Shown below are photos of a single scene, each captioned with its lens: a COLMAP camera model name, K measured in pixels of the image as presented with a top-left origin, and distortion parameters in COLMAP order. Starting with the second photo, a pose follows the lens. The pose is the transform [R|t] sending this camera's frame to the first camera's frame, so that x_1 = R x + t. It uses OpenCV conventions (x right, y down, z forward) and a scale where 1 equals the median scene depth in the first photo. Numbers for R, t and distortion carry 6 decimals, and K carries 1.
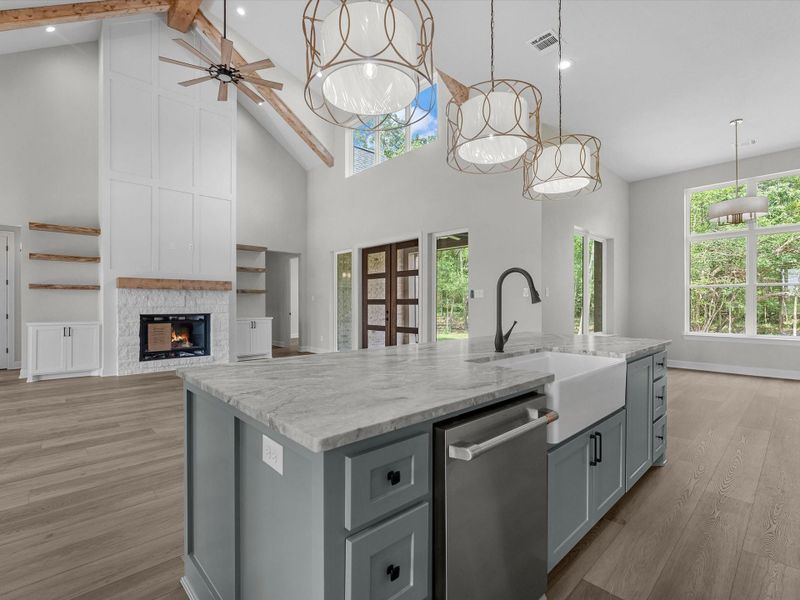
lens RADIAL K [[370.5, 0, 395.1], [0, 370.5, 302.3], [0, 0, 1]] dist [0.002859, -0.001441]
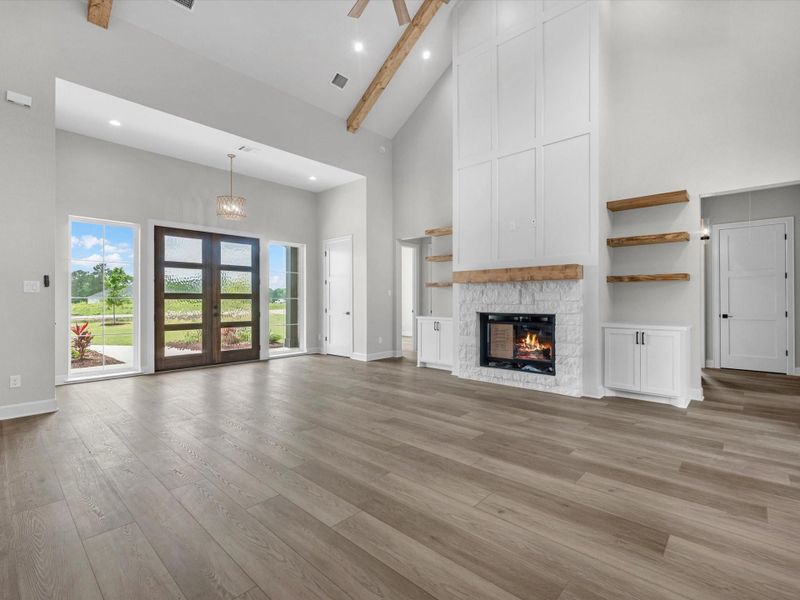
lens RADIAL K [[370.5, 0, 399.6], [0, 370.5, 298.7], [0, 0, 1]] dist [0.002859, -0.001441]
pose [[0.076265, -0.007723, -0.997058, 0.163406], [0.003788, 0.999965, -0.007456, 0.005663], [0.997080, -0.003208, 0.076291, 0.716812]]
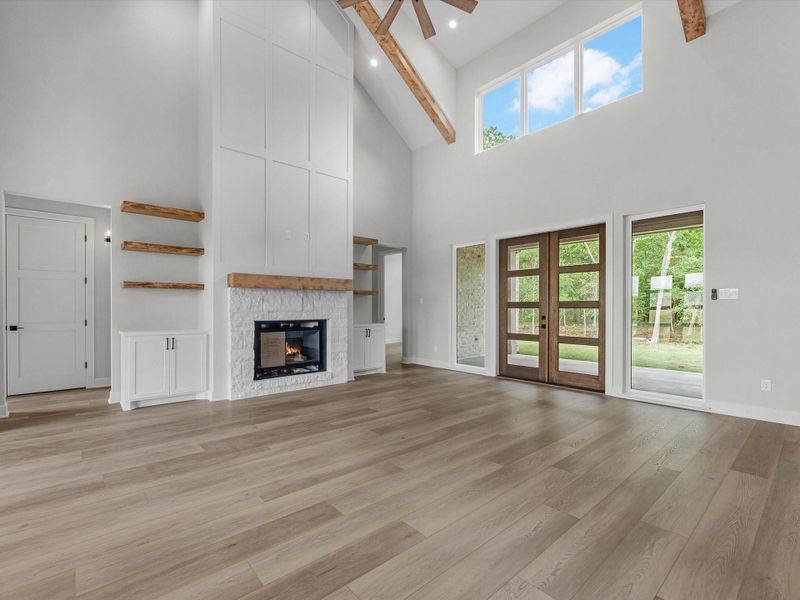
lens RADIAL K [[370.5, 0, 406.0], [0, 370.5, 306.9], [0, 0, 1]] dist [0.002859, -0.001441]
pose [[0.999503, -0.000317, -0.031524, -0.326580], [0.000417, 0.999995, 0.003145, 0.000518], [0.031522, -0.003156, 0.999498, 0.215961]]
